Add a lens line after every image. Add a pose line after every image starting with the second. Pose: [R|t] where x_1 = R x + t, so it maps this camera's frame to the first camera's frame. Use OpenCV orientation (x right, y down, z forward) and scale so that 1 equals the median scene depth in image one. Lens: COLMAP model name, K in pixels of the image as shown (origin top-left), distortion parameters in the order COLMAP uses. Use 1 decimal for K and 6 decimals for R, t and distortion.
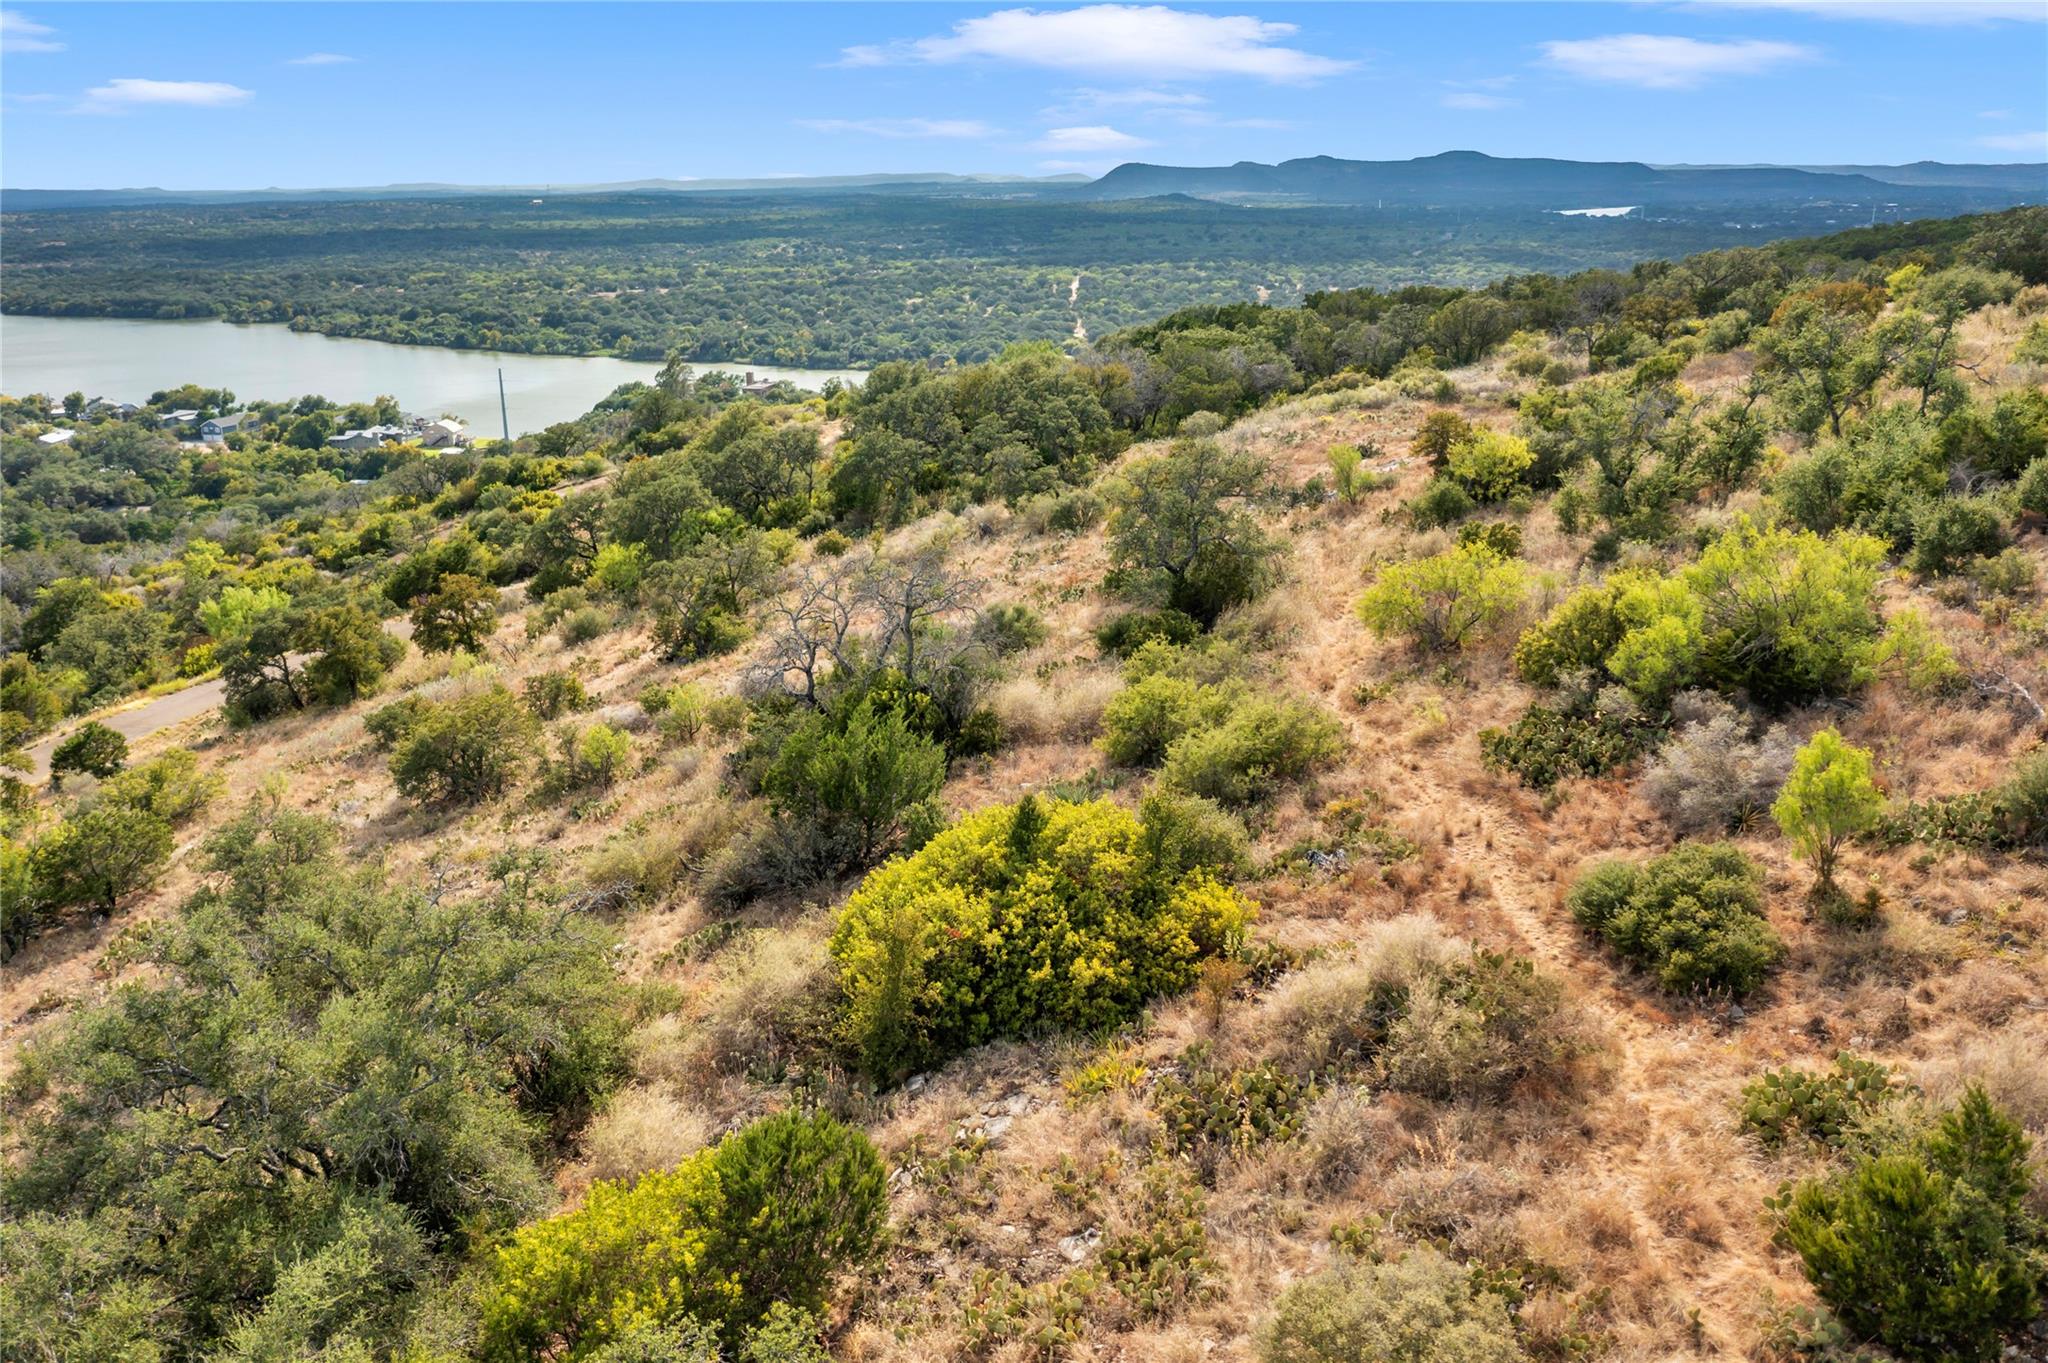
lens RADIAL K [[1573.2, 0, 1024.0], [0, 1573.2, 681.5], [0, 0, 1]] dist [-0.038701, -0.002547]
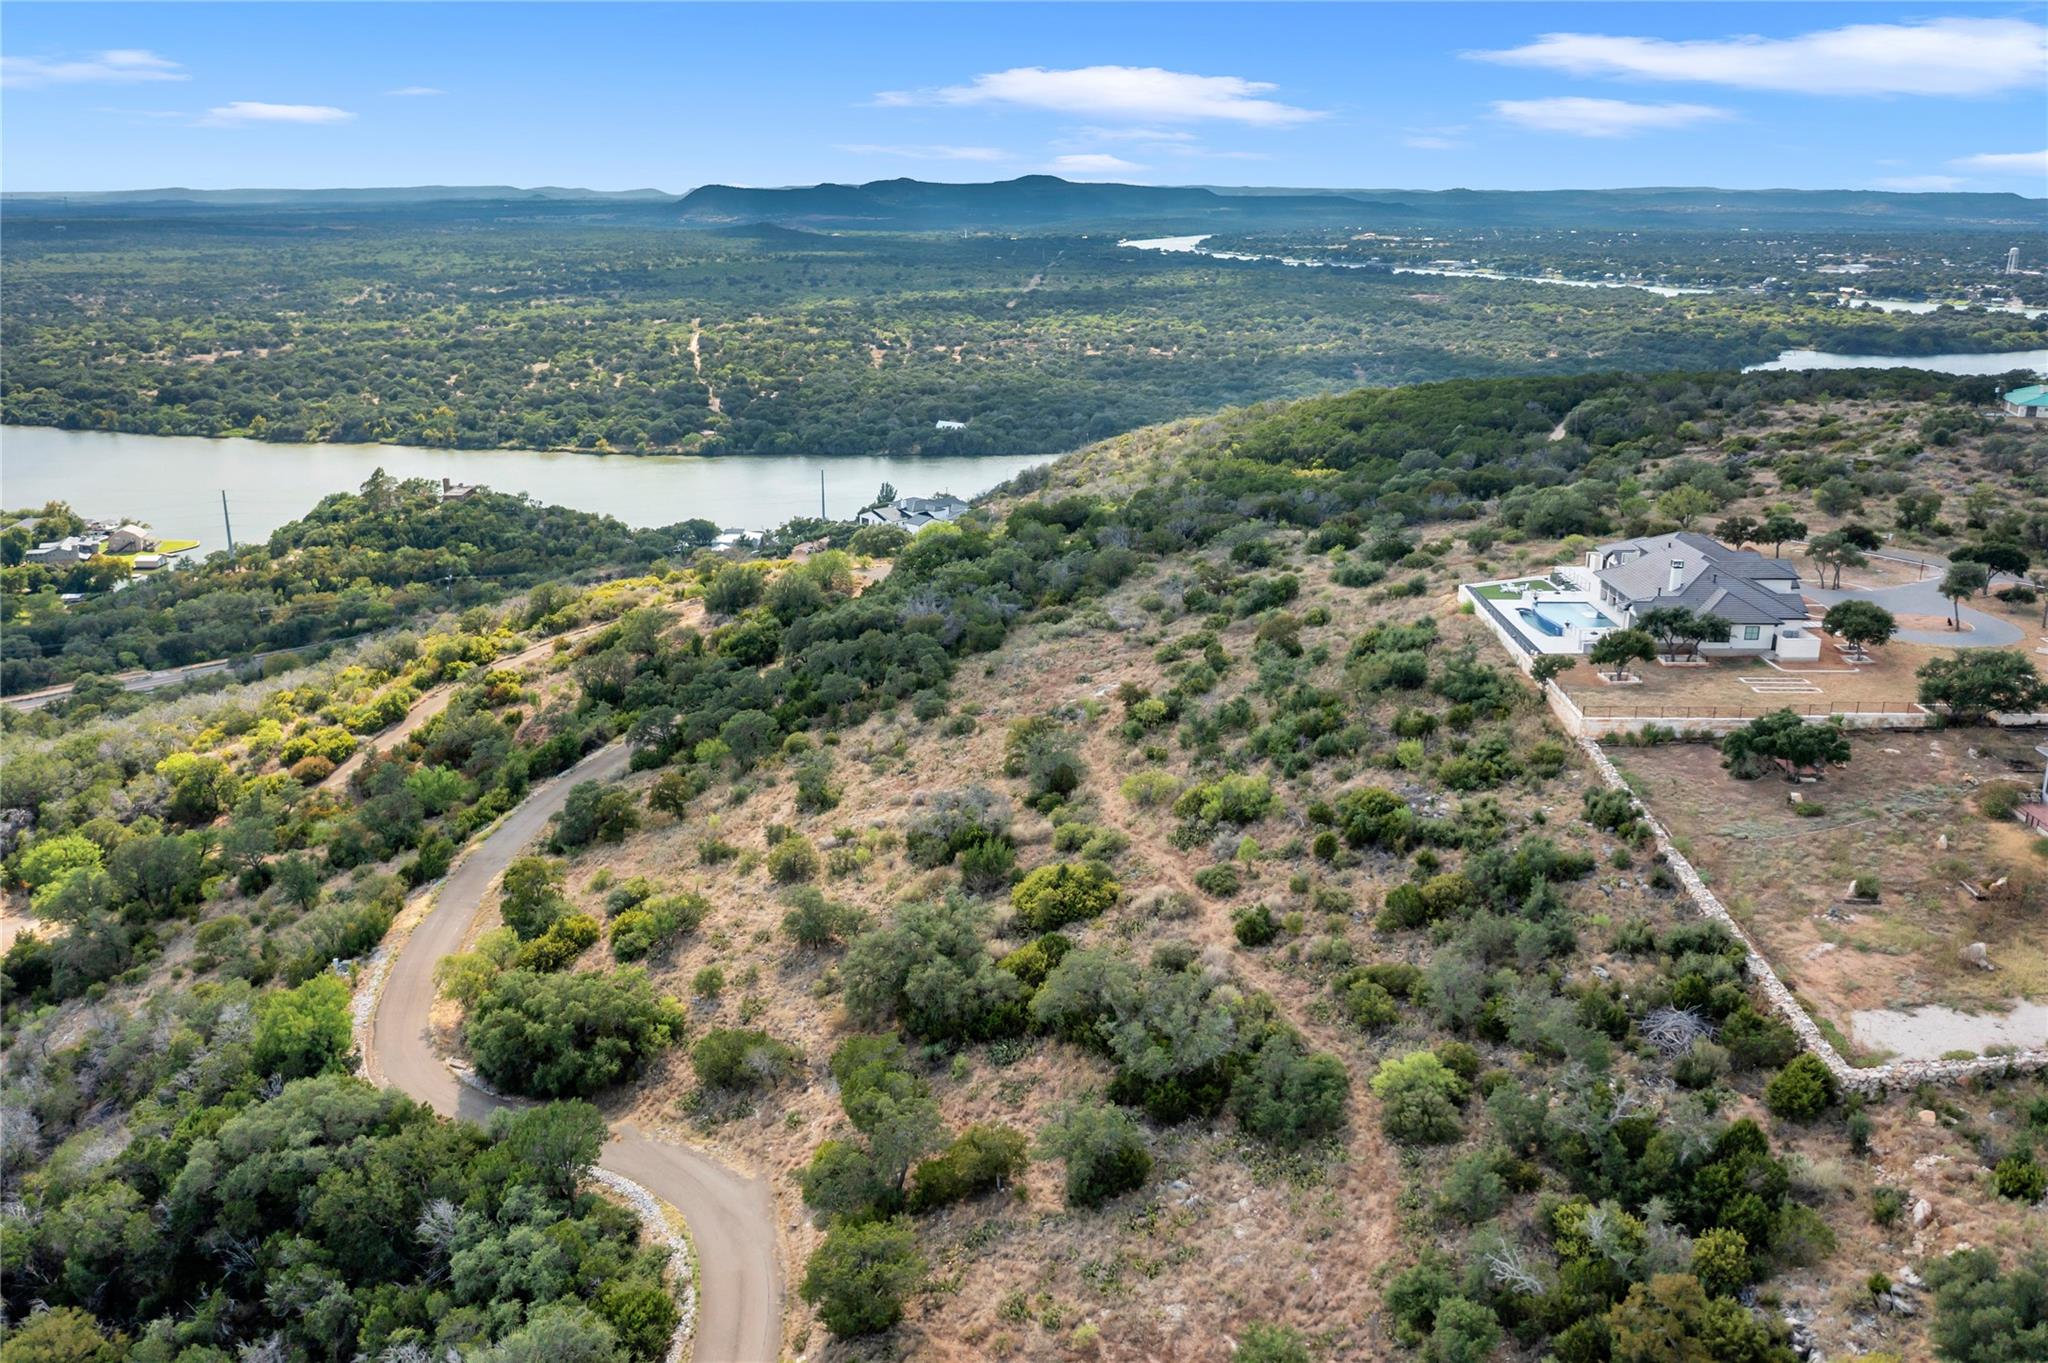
lens RADIAL K [[1573.2, 0, 1024.0], [0, 1573.2, 681.5], [0, 0, 1]] dist [-0.038701, -0.002547]
pose [[0.969160, -0.052943, 0.240679, -0.057256], [0.057856, 0.998235, -0.013385, -0.018990], [-0.239546, 0.026897, 0.970512, -0.158871]]
